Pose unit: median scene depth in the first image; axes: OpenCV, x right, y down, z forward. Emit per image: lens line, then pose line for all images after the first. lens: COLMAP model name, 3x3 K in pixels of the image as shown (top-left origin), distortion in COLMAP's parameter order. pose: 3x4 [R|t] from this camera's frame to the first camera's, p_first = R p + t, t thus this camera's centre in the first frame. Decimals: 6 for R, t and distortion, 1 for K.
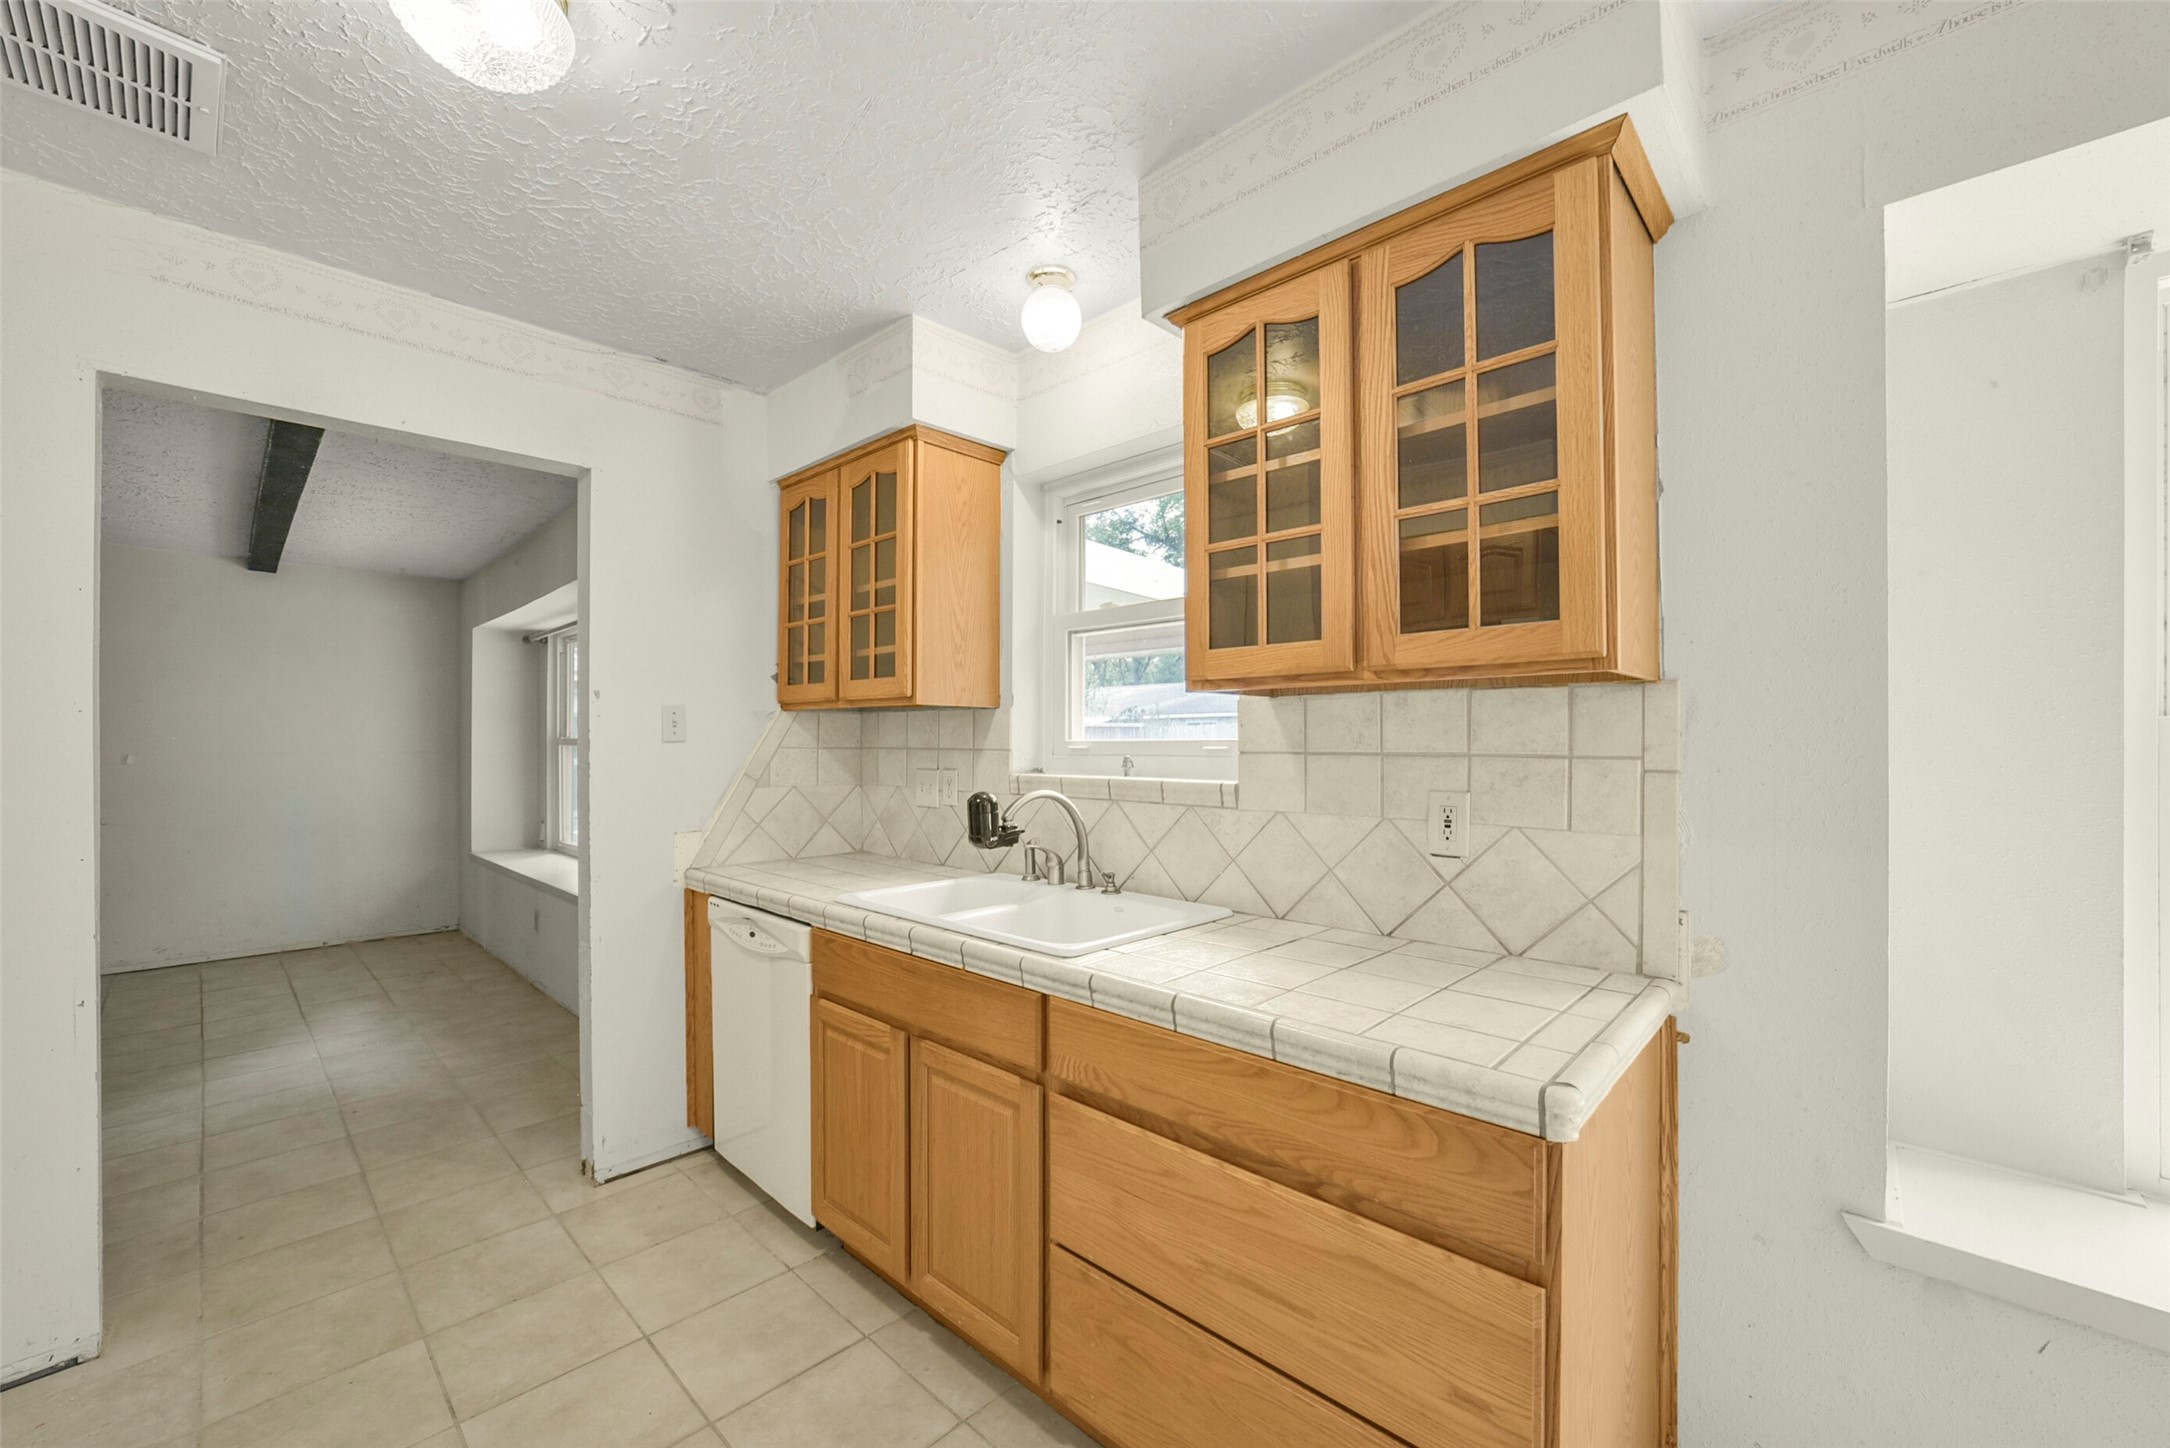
lens RADIAL K [[858.8, 0, 1084.8], [0, 858.8, 737.4], [0, 0, 1]] dist [-0.031023, 0.009253]
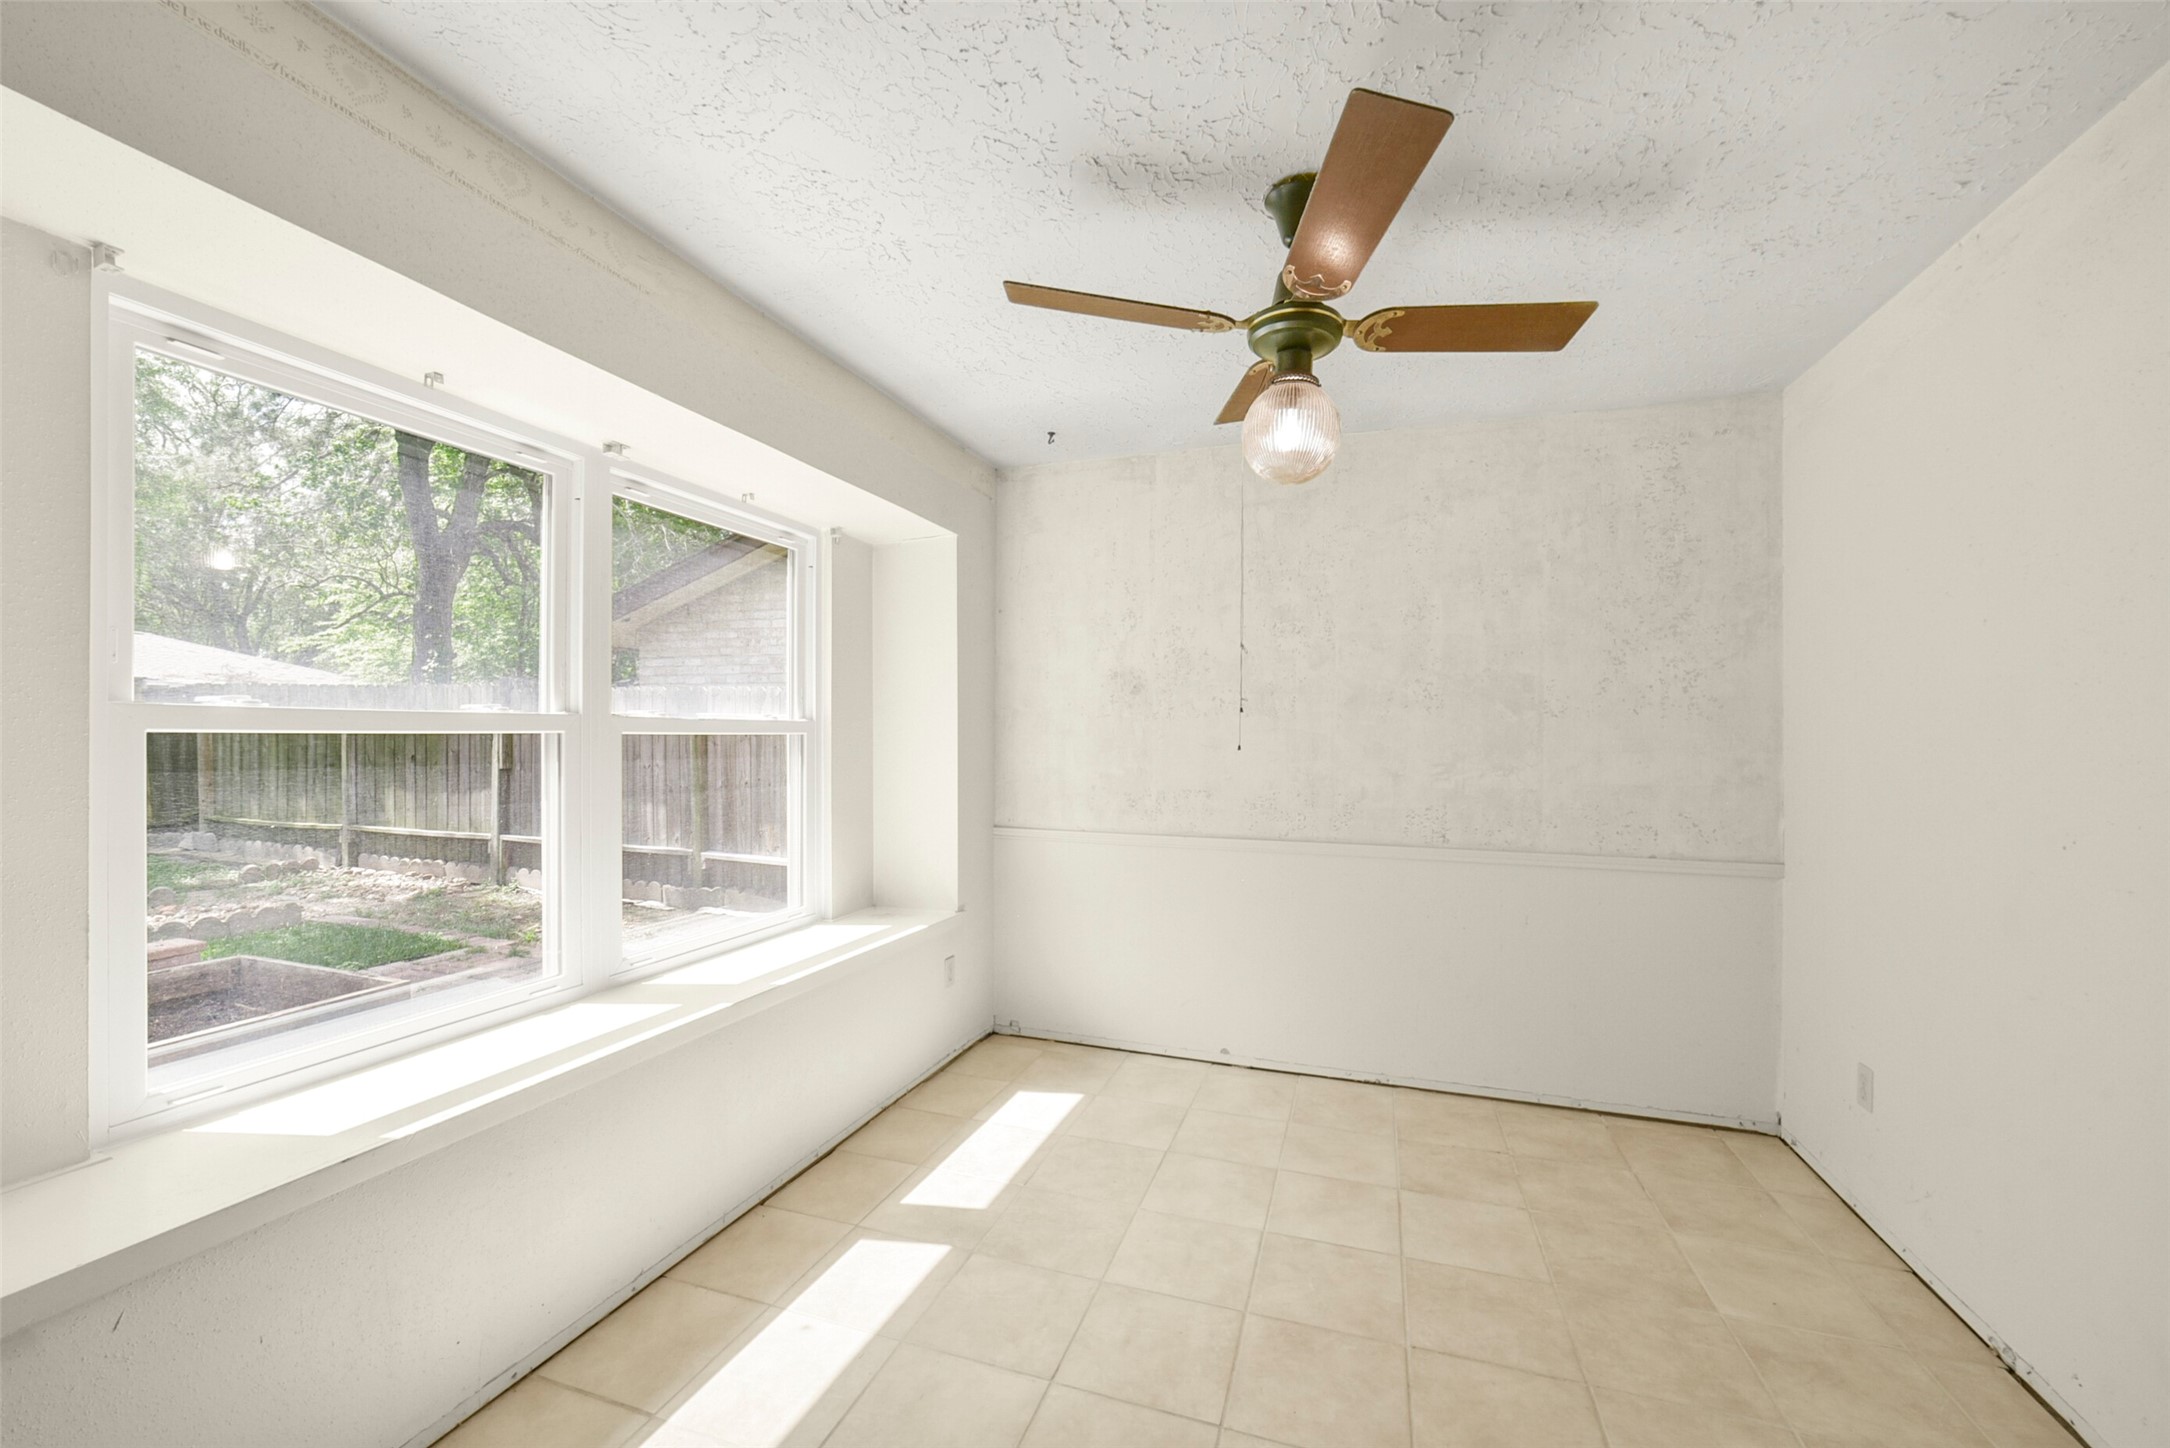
lens RADIAL K [[858.8, 0, 1084.8], [0, 858.8, 737.4], [0, 0, 1]] dist [-0.031023, 0.009253]
pose [[-0.414827, -0.009993, 0.909846, -0.125562], [-0.010396, 0.999926, 0.006243, 0.000763], [-0.909841, -0.006869, -0.414900, 0.173318]]
